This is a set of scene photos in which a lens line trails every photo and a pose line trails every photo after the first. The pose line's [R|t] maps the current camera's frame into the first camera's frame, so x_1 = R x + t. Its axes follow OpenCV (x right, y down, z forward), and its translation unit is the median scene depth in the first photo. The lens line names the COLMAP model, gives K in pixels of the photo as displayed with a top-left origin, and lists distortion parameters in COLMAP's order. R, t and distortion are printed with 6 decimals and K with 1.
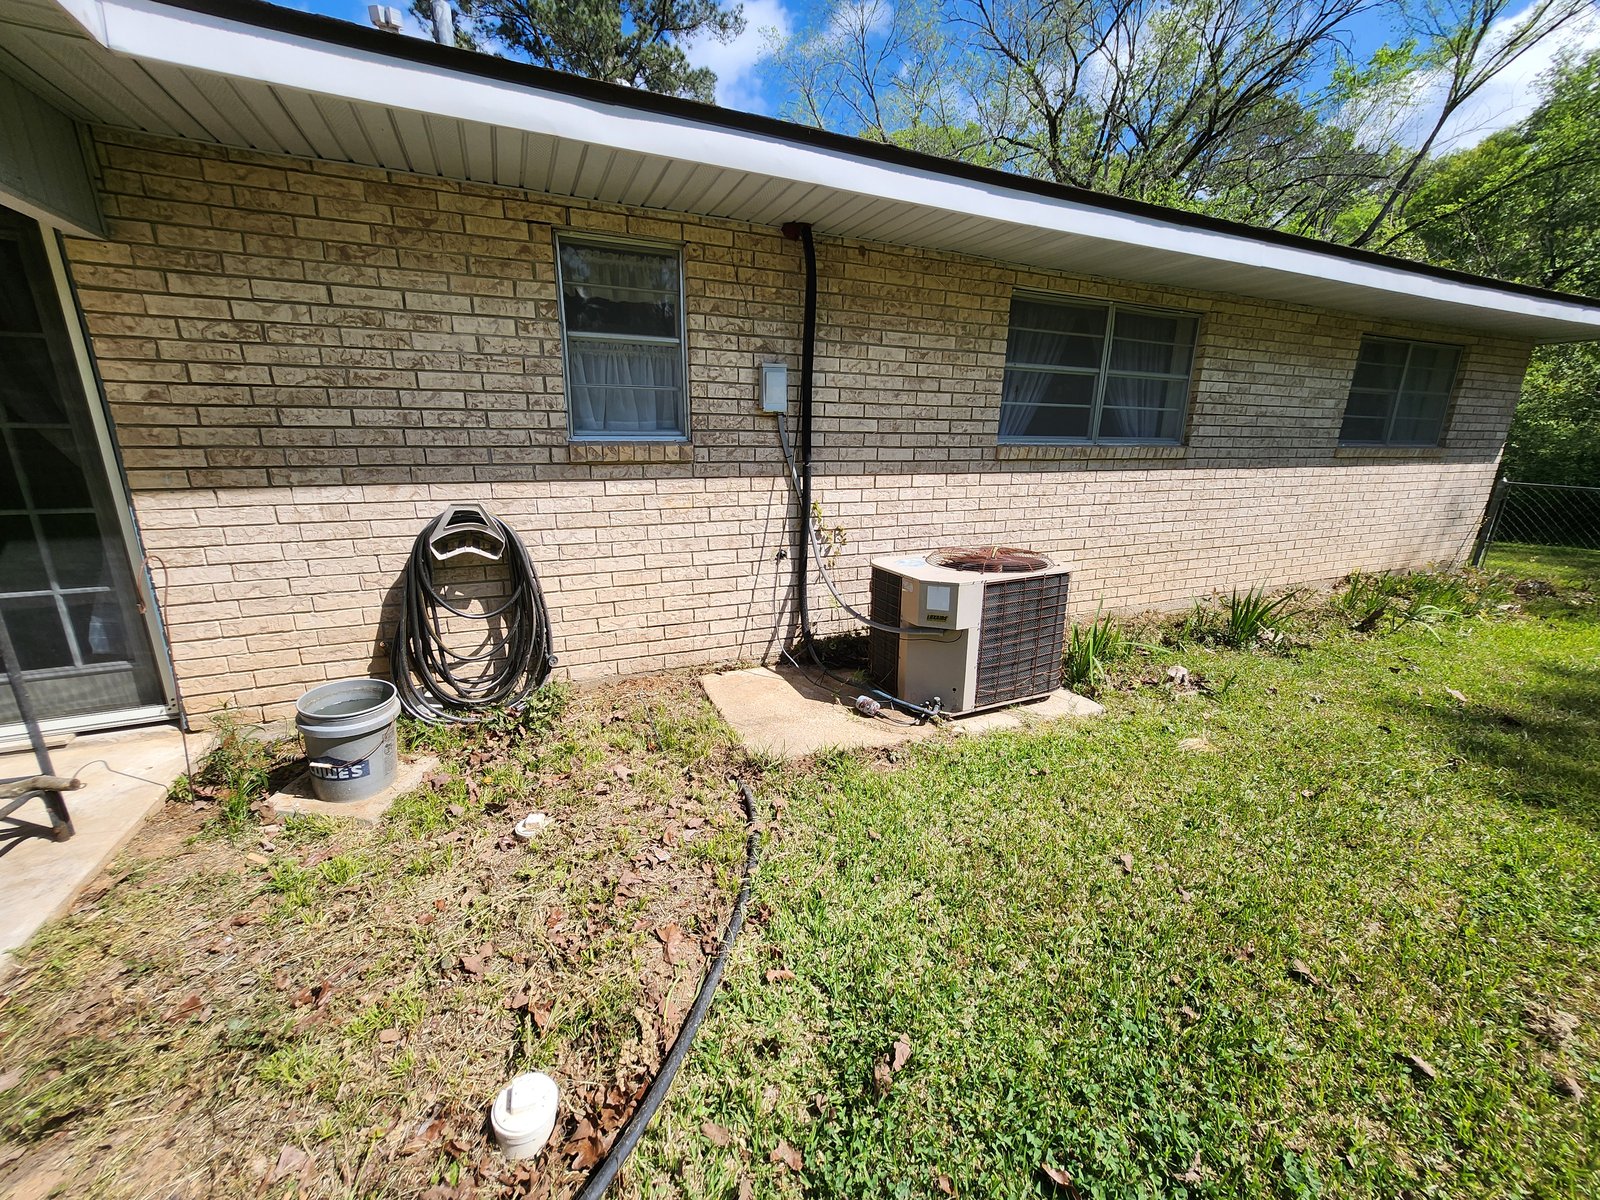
lens RADIAL K [[632.6, 0, 784.4], [0, 632.6, 600.6], [0, 0, 1]] dist [-0.005184, 0.002035]
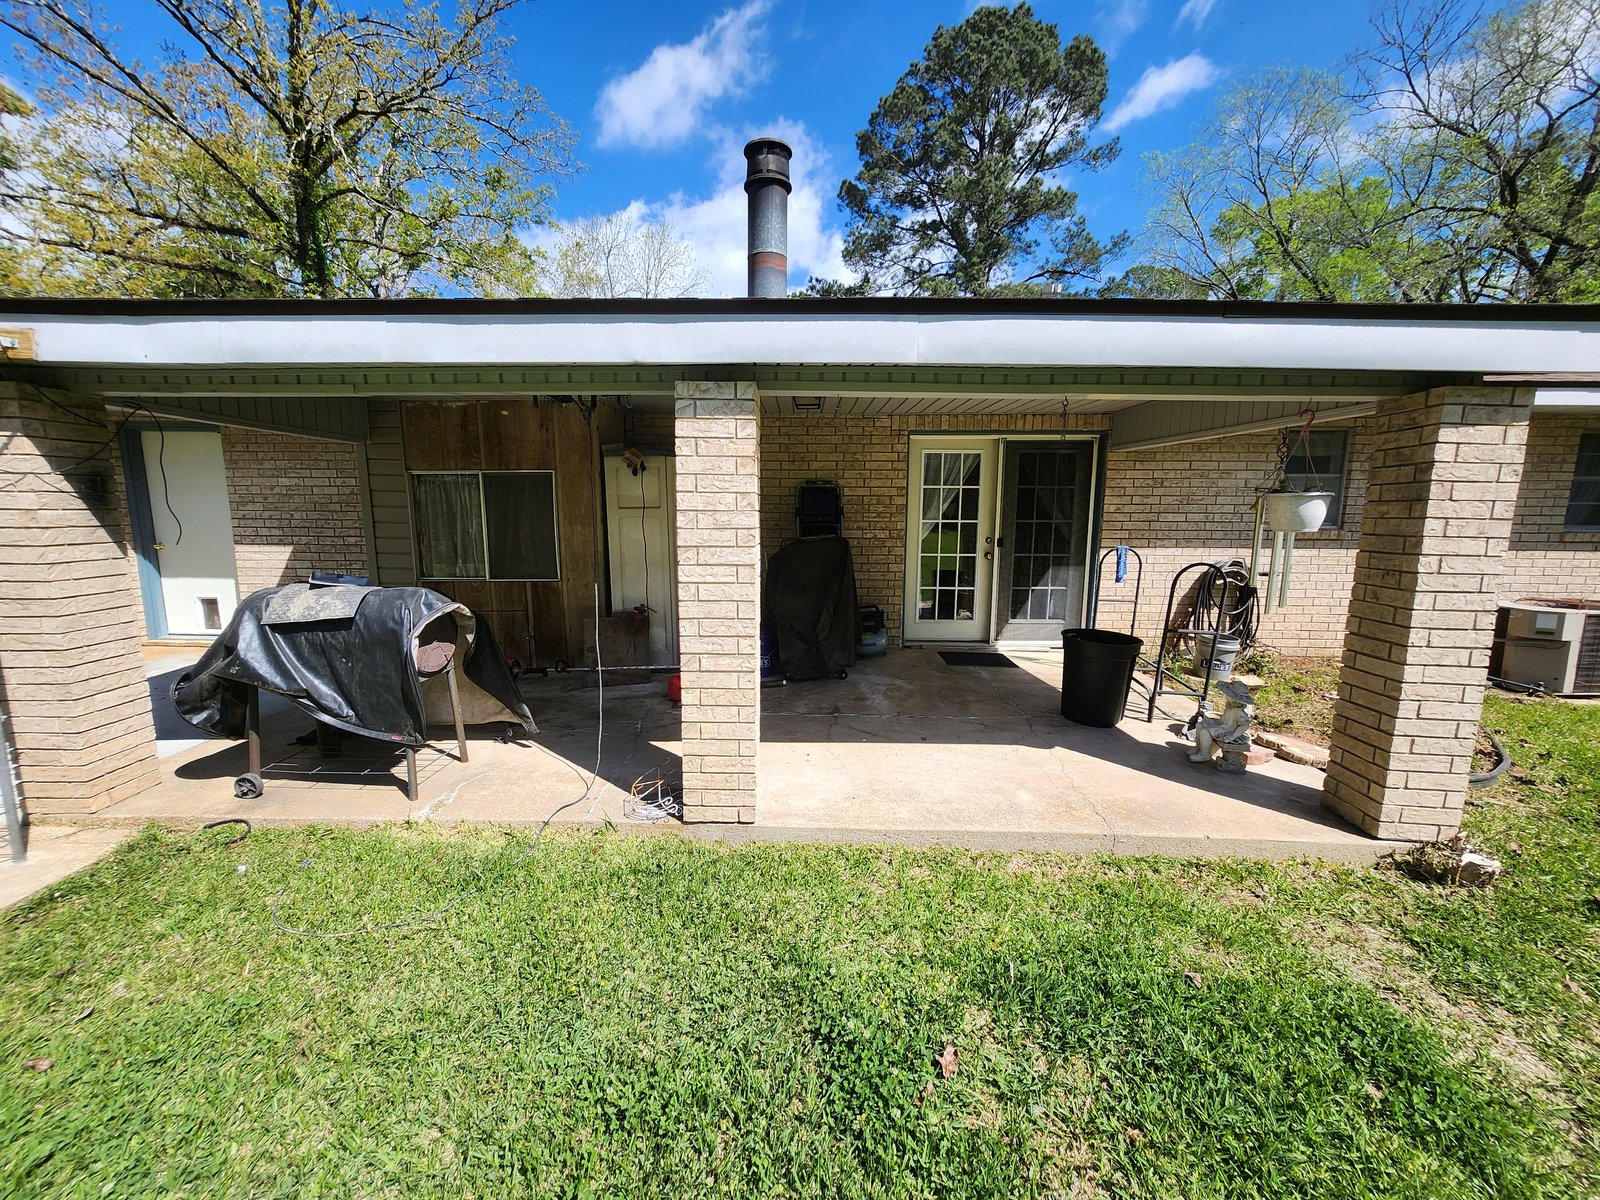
lens RADIAL K [[632.6, 0, 784.1], [0, 632.6, 596.7], [0, 0, 1]] dist [-0.005184, 0.002035]
pose [[0.907840, 0.056191, -0.415534, -1.005642], [-0.105549, 0.989695, -0.096767, 0.341739], [0.405815, 0.131708, 0.904416, -1.507394]]
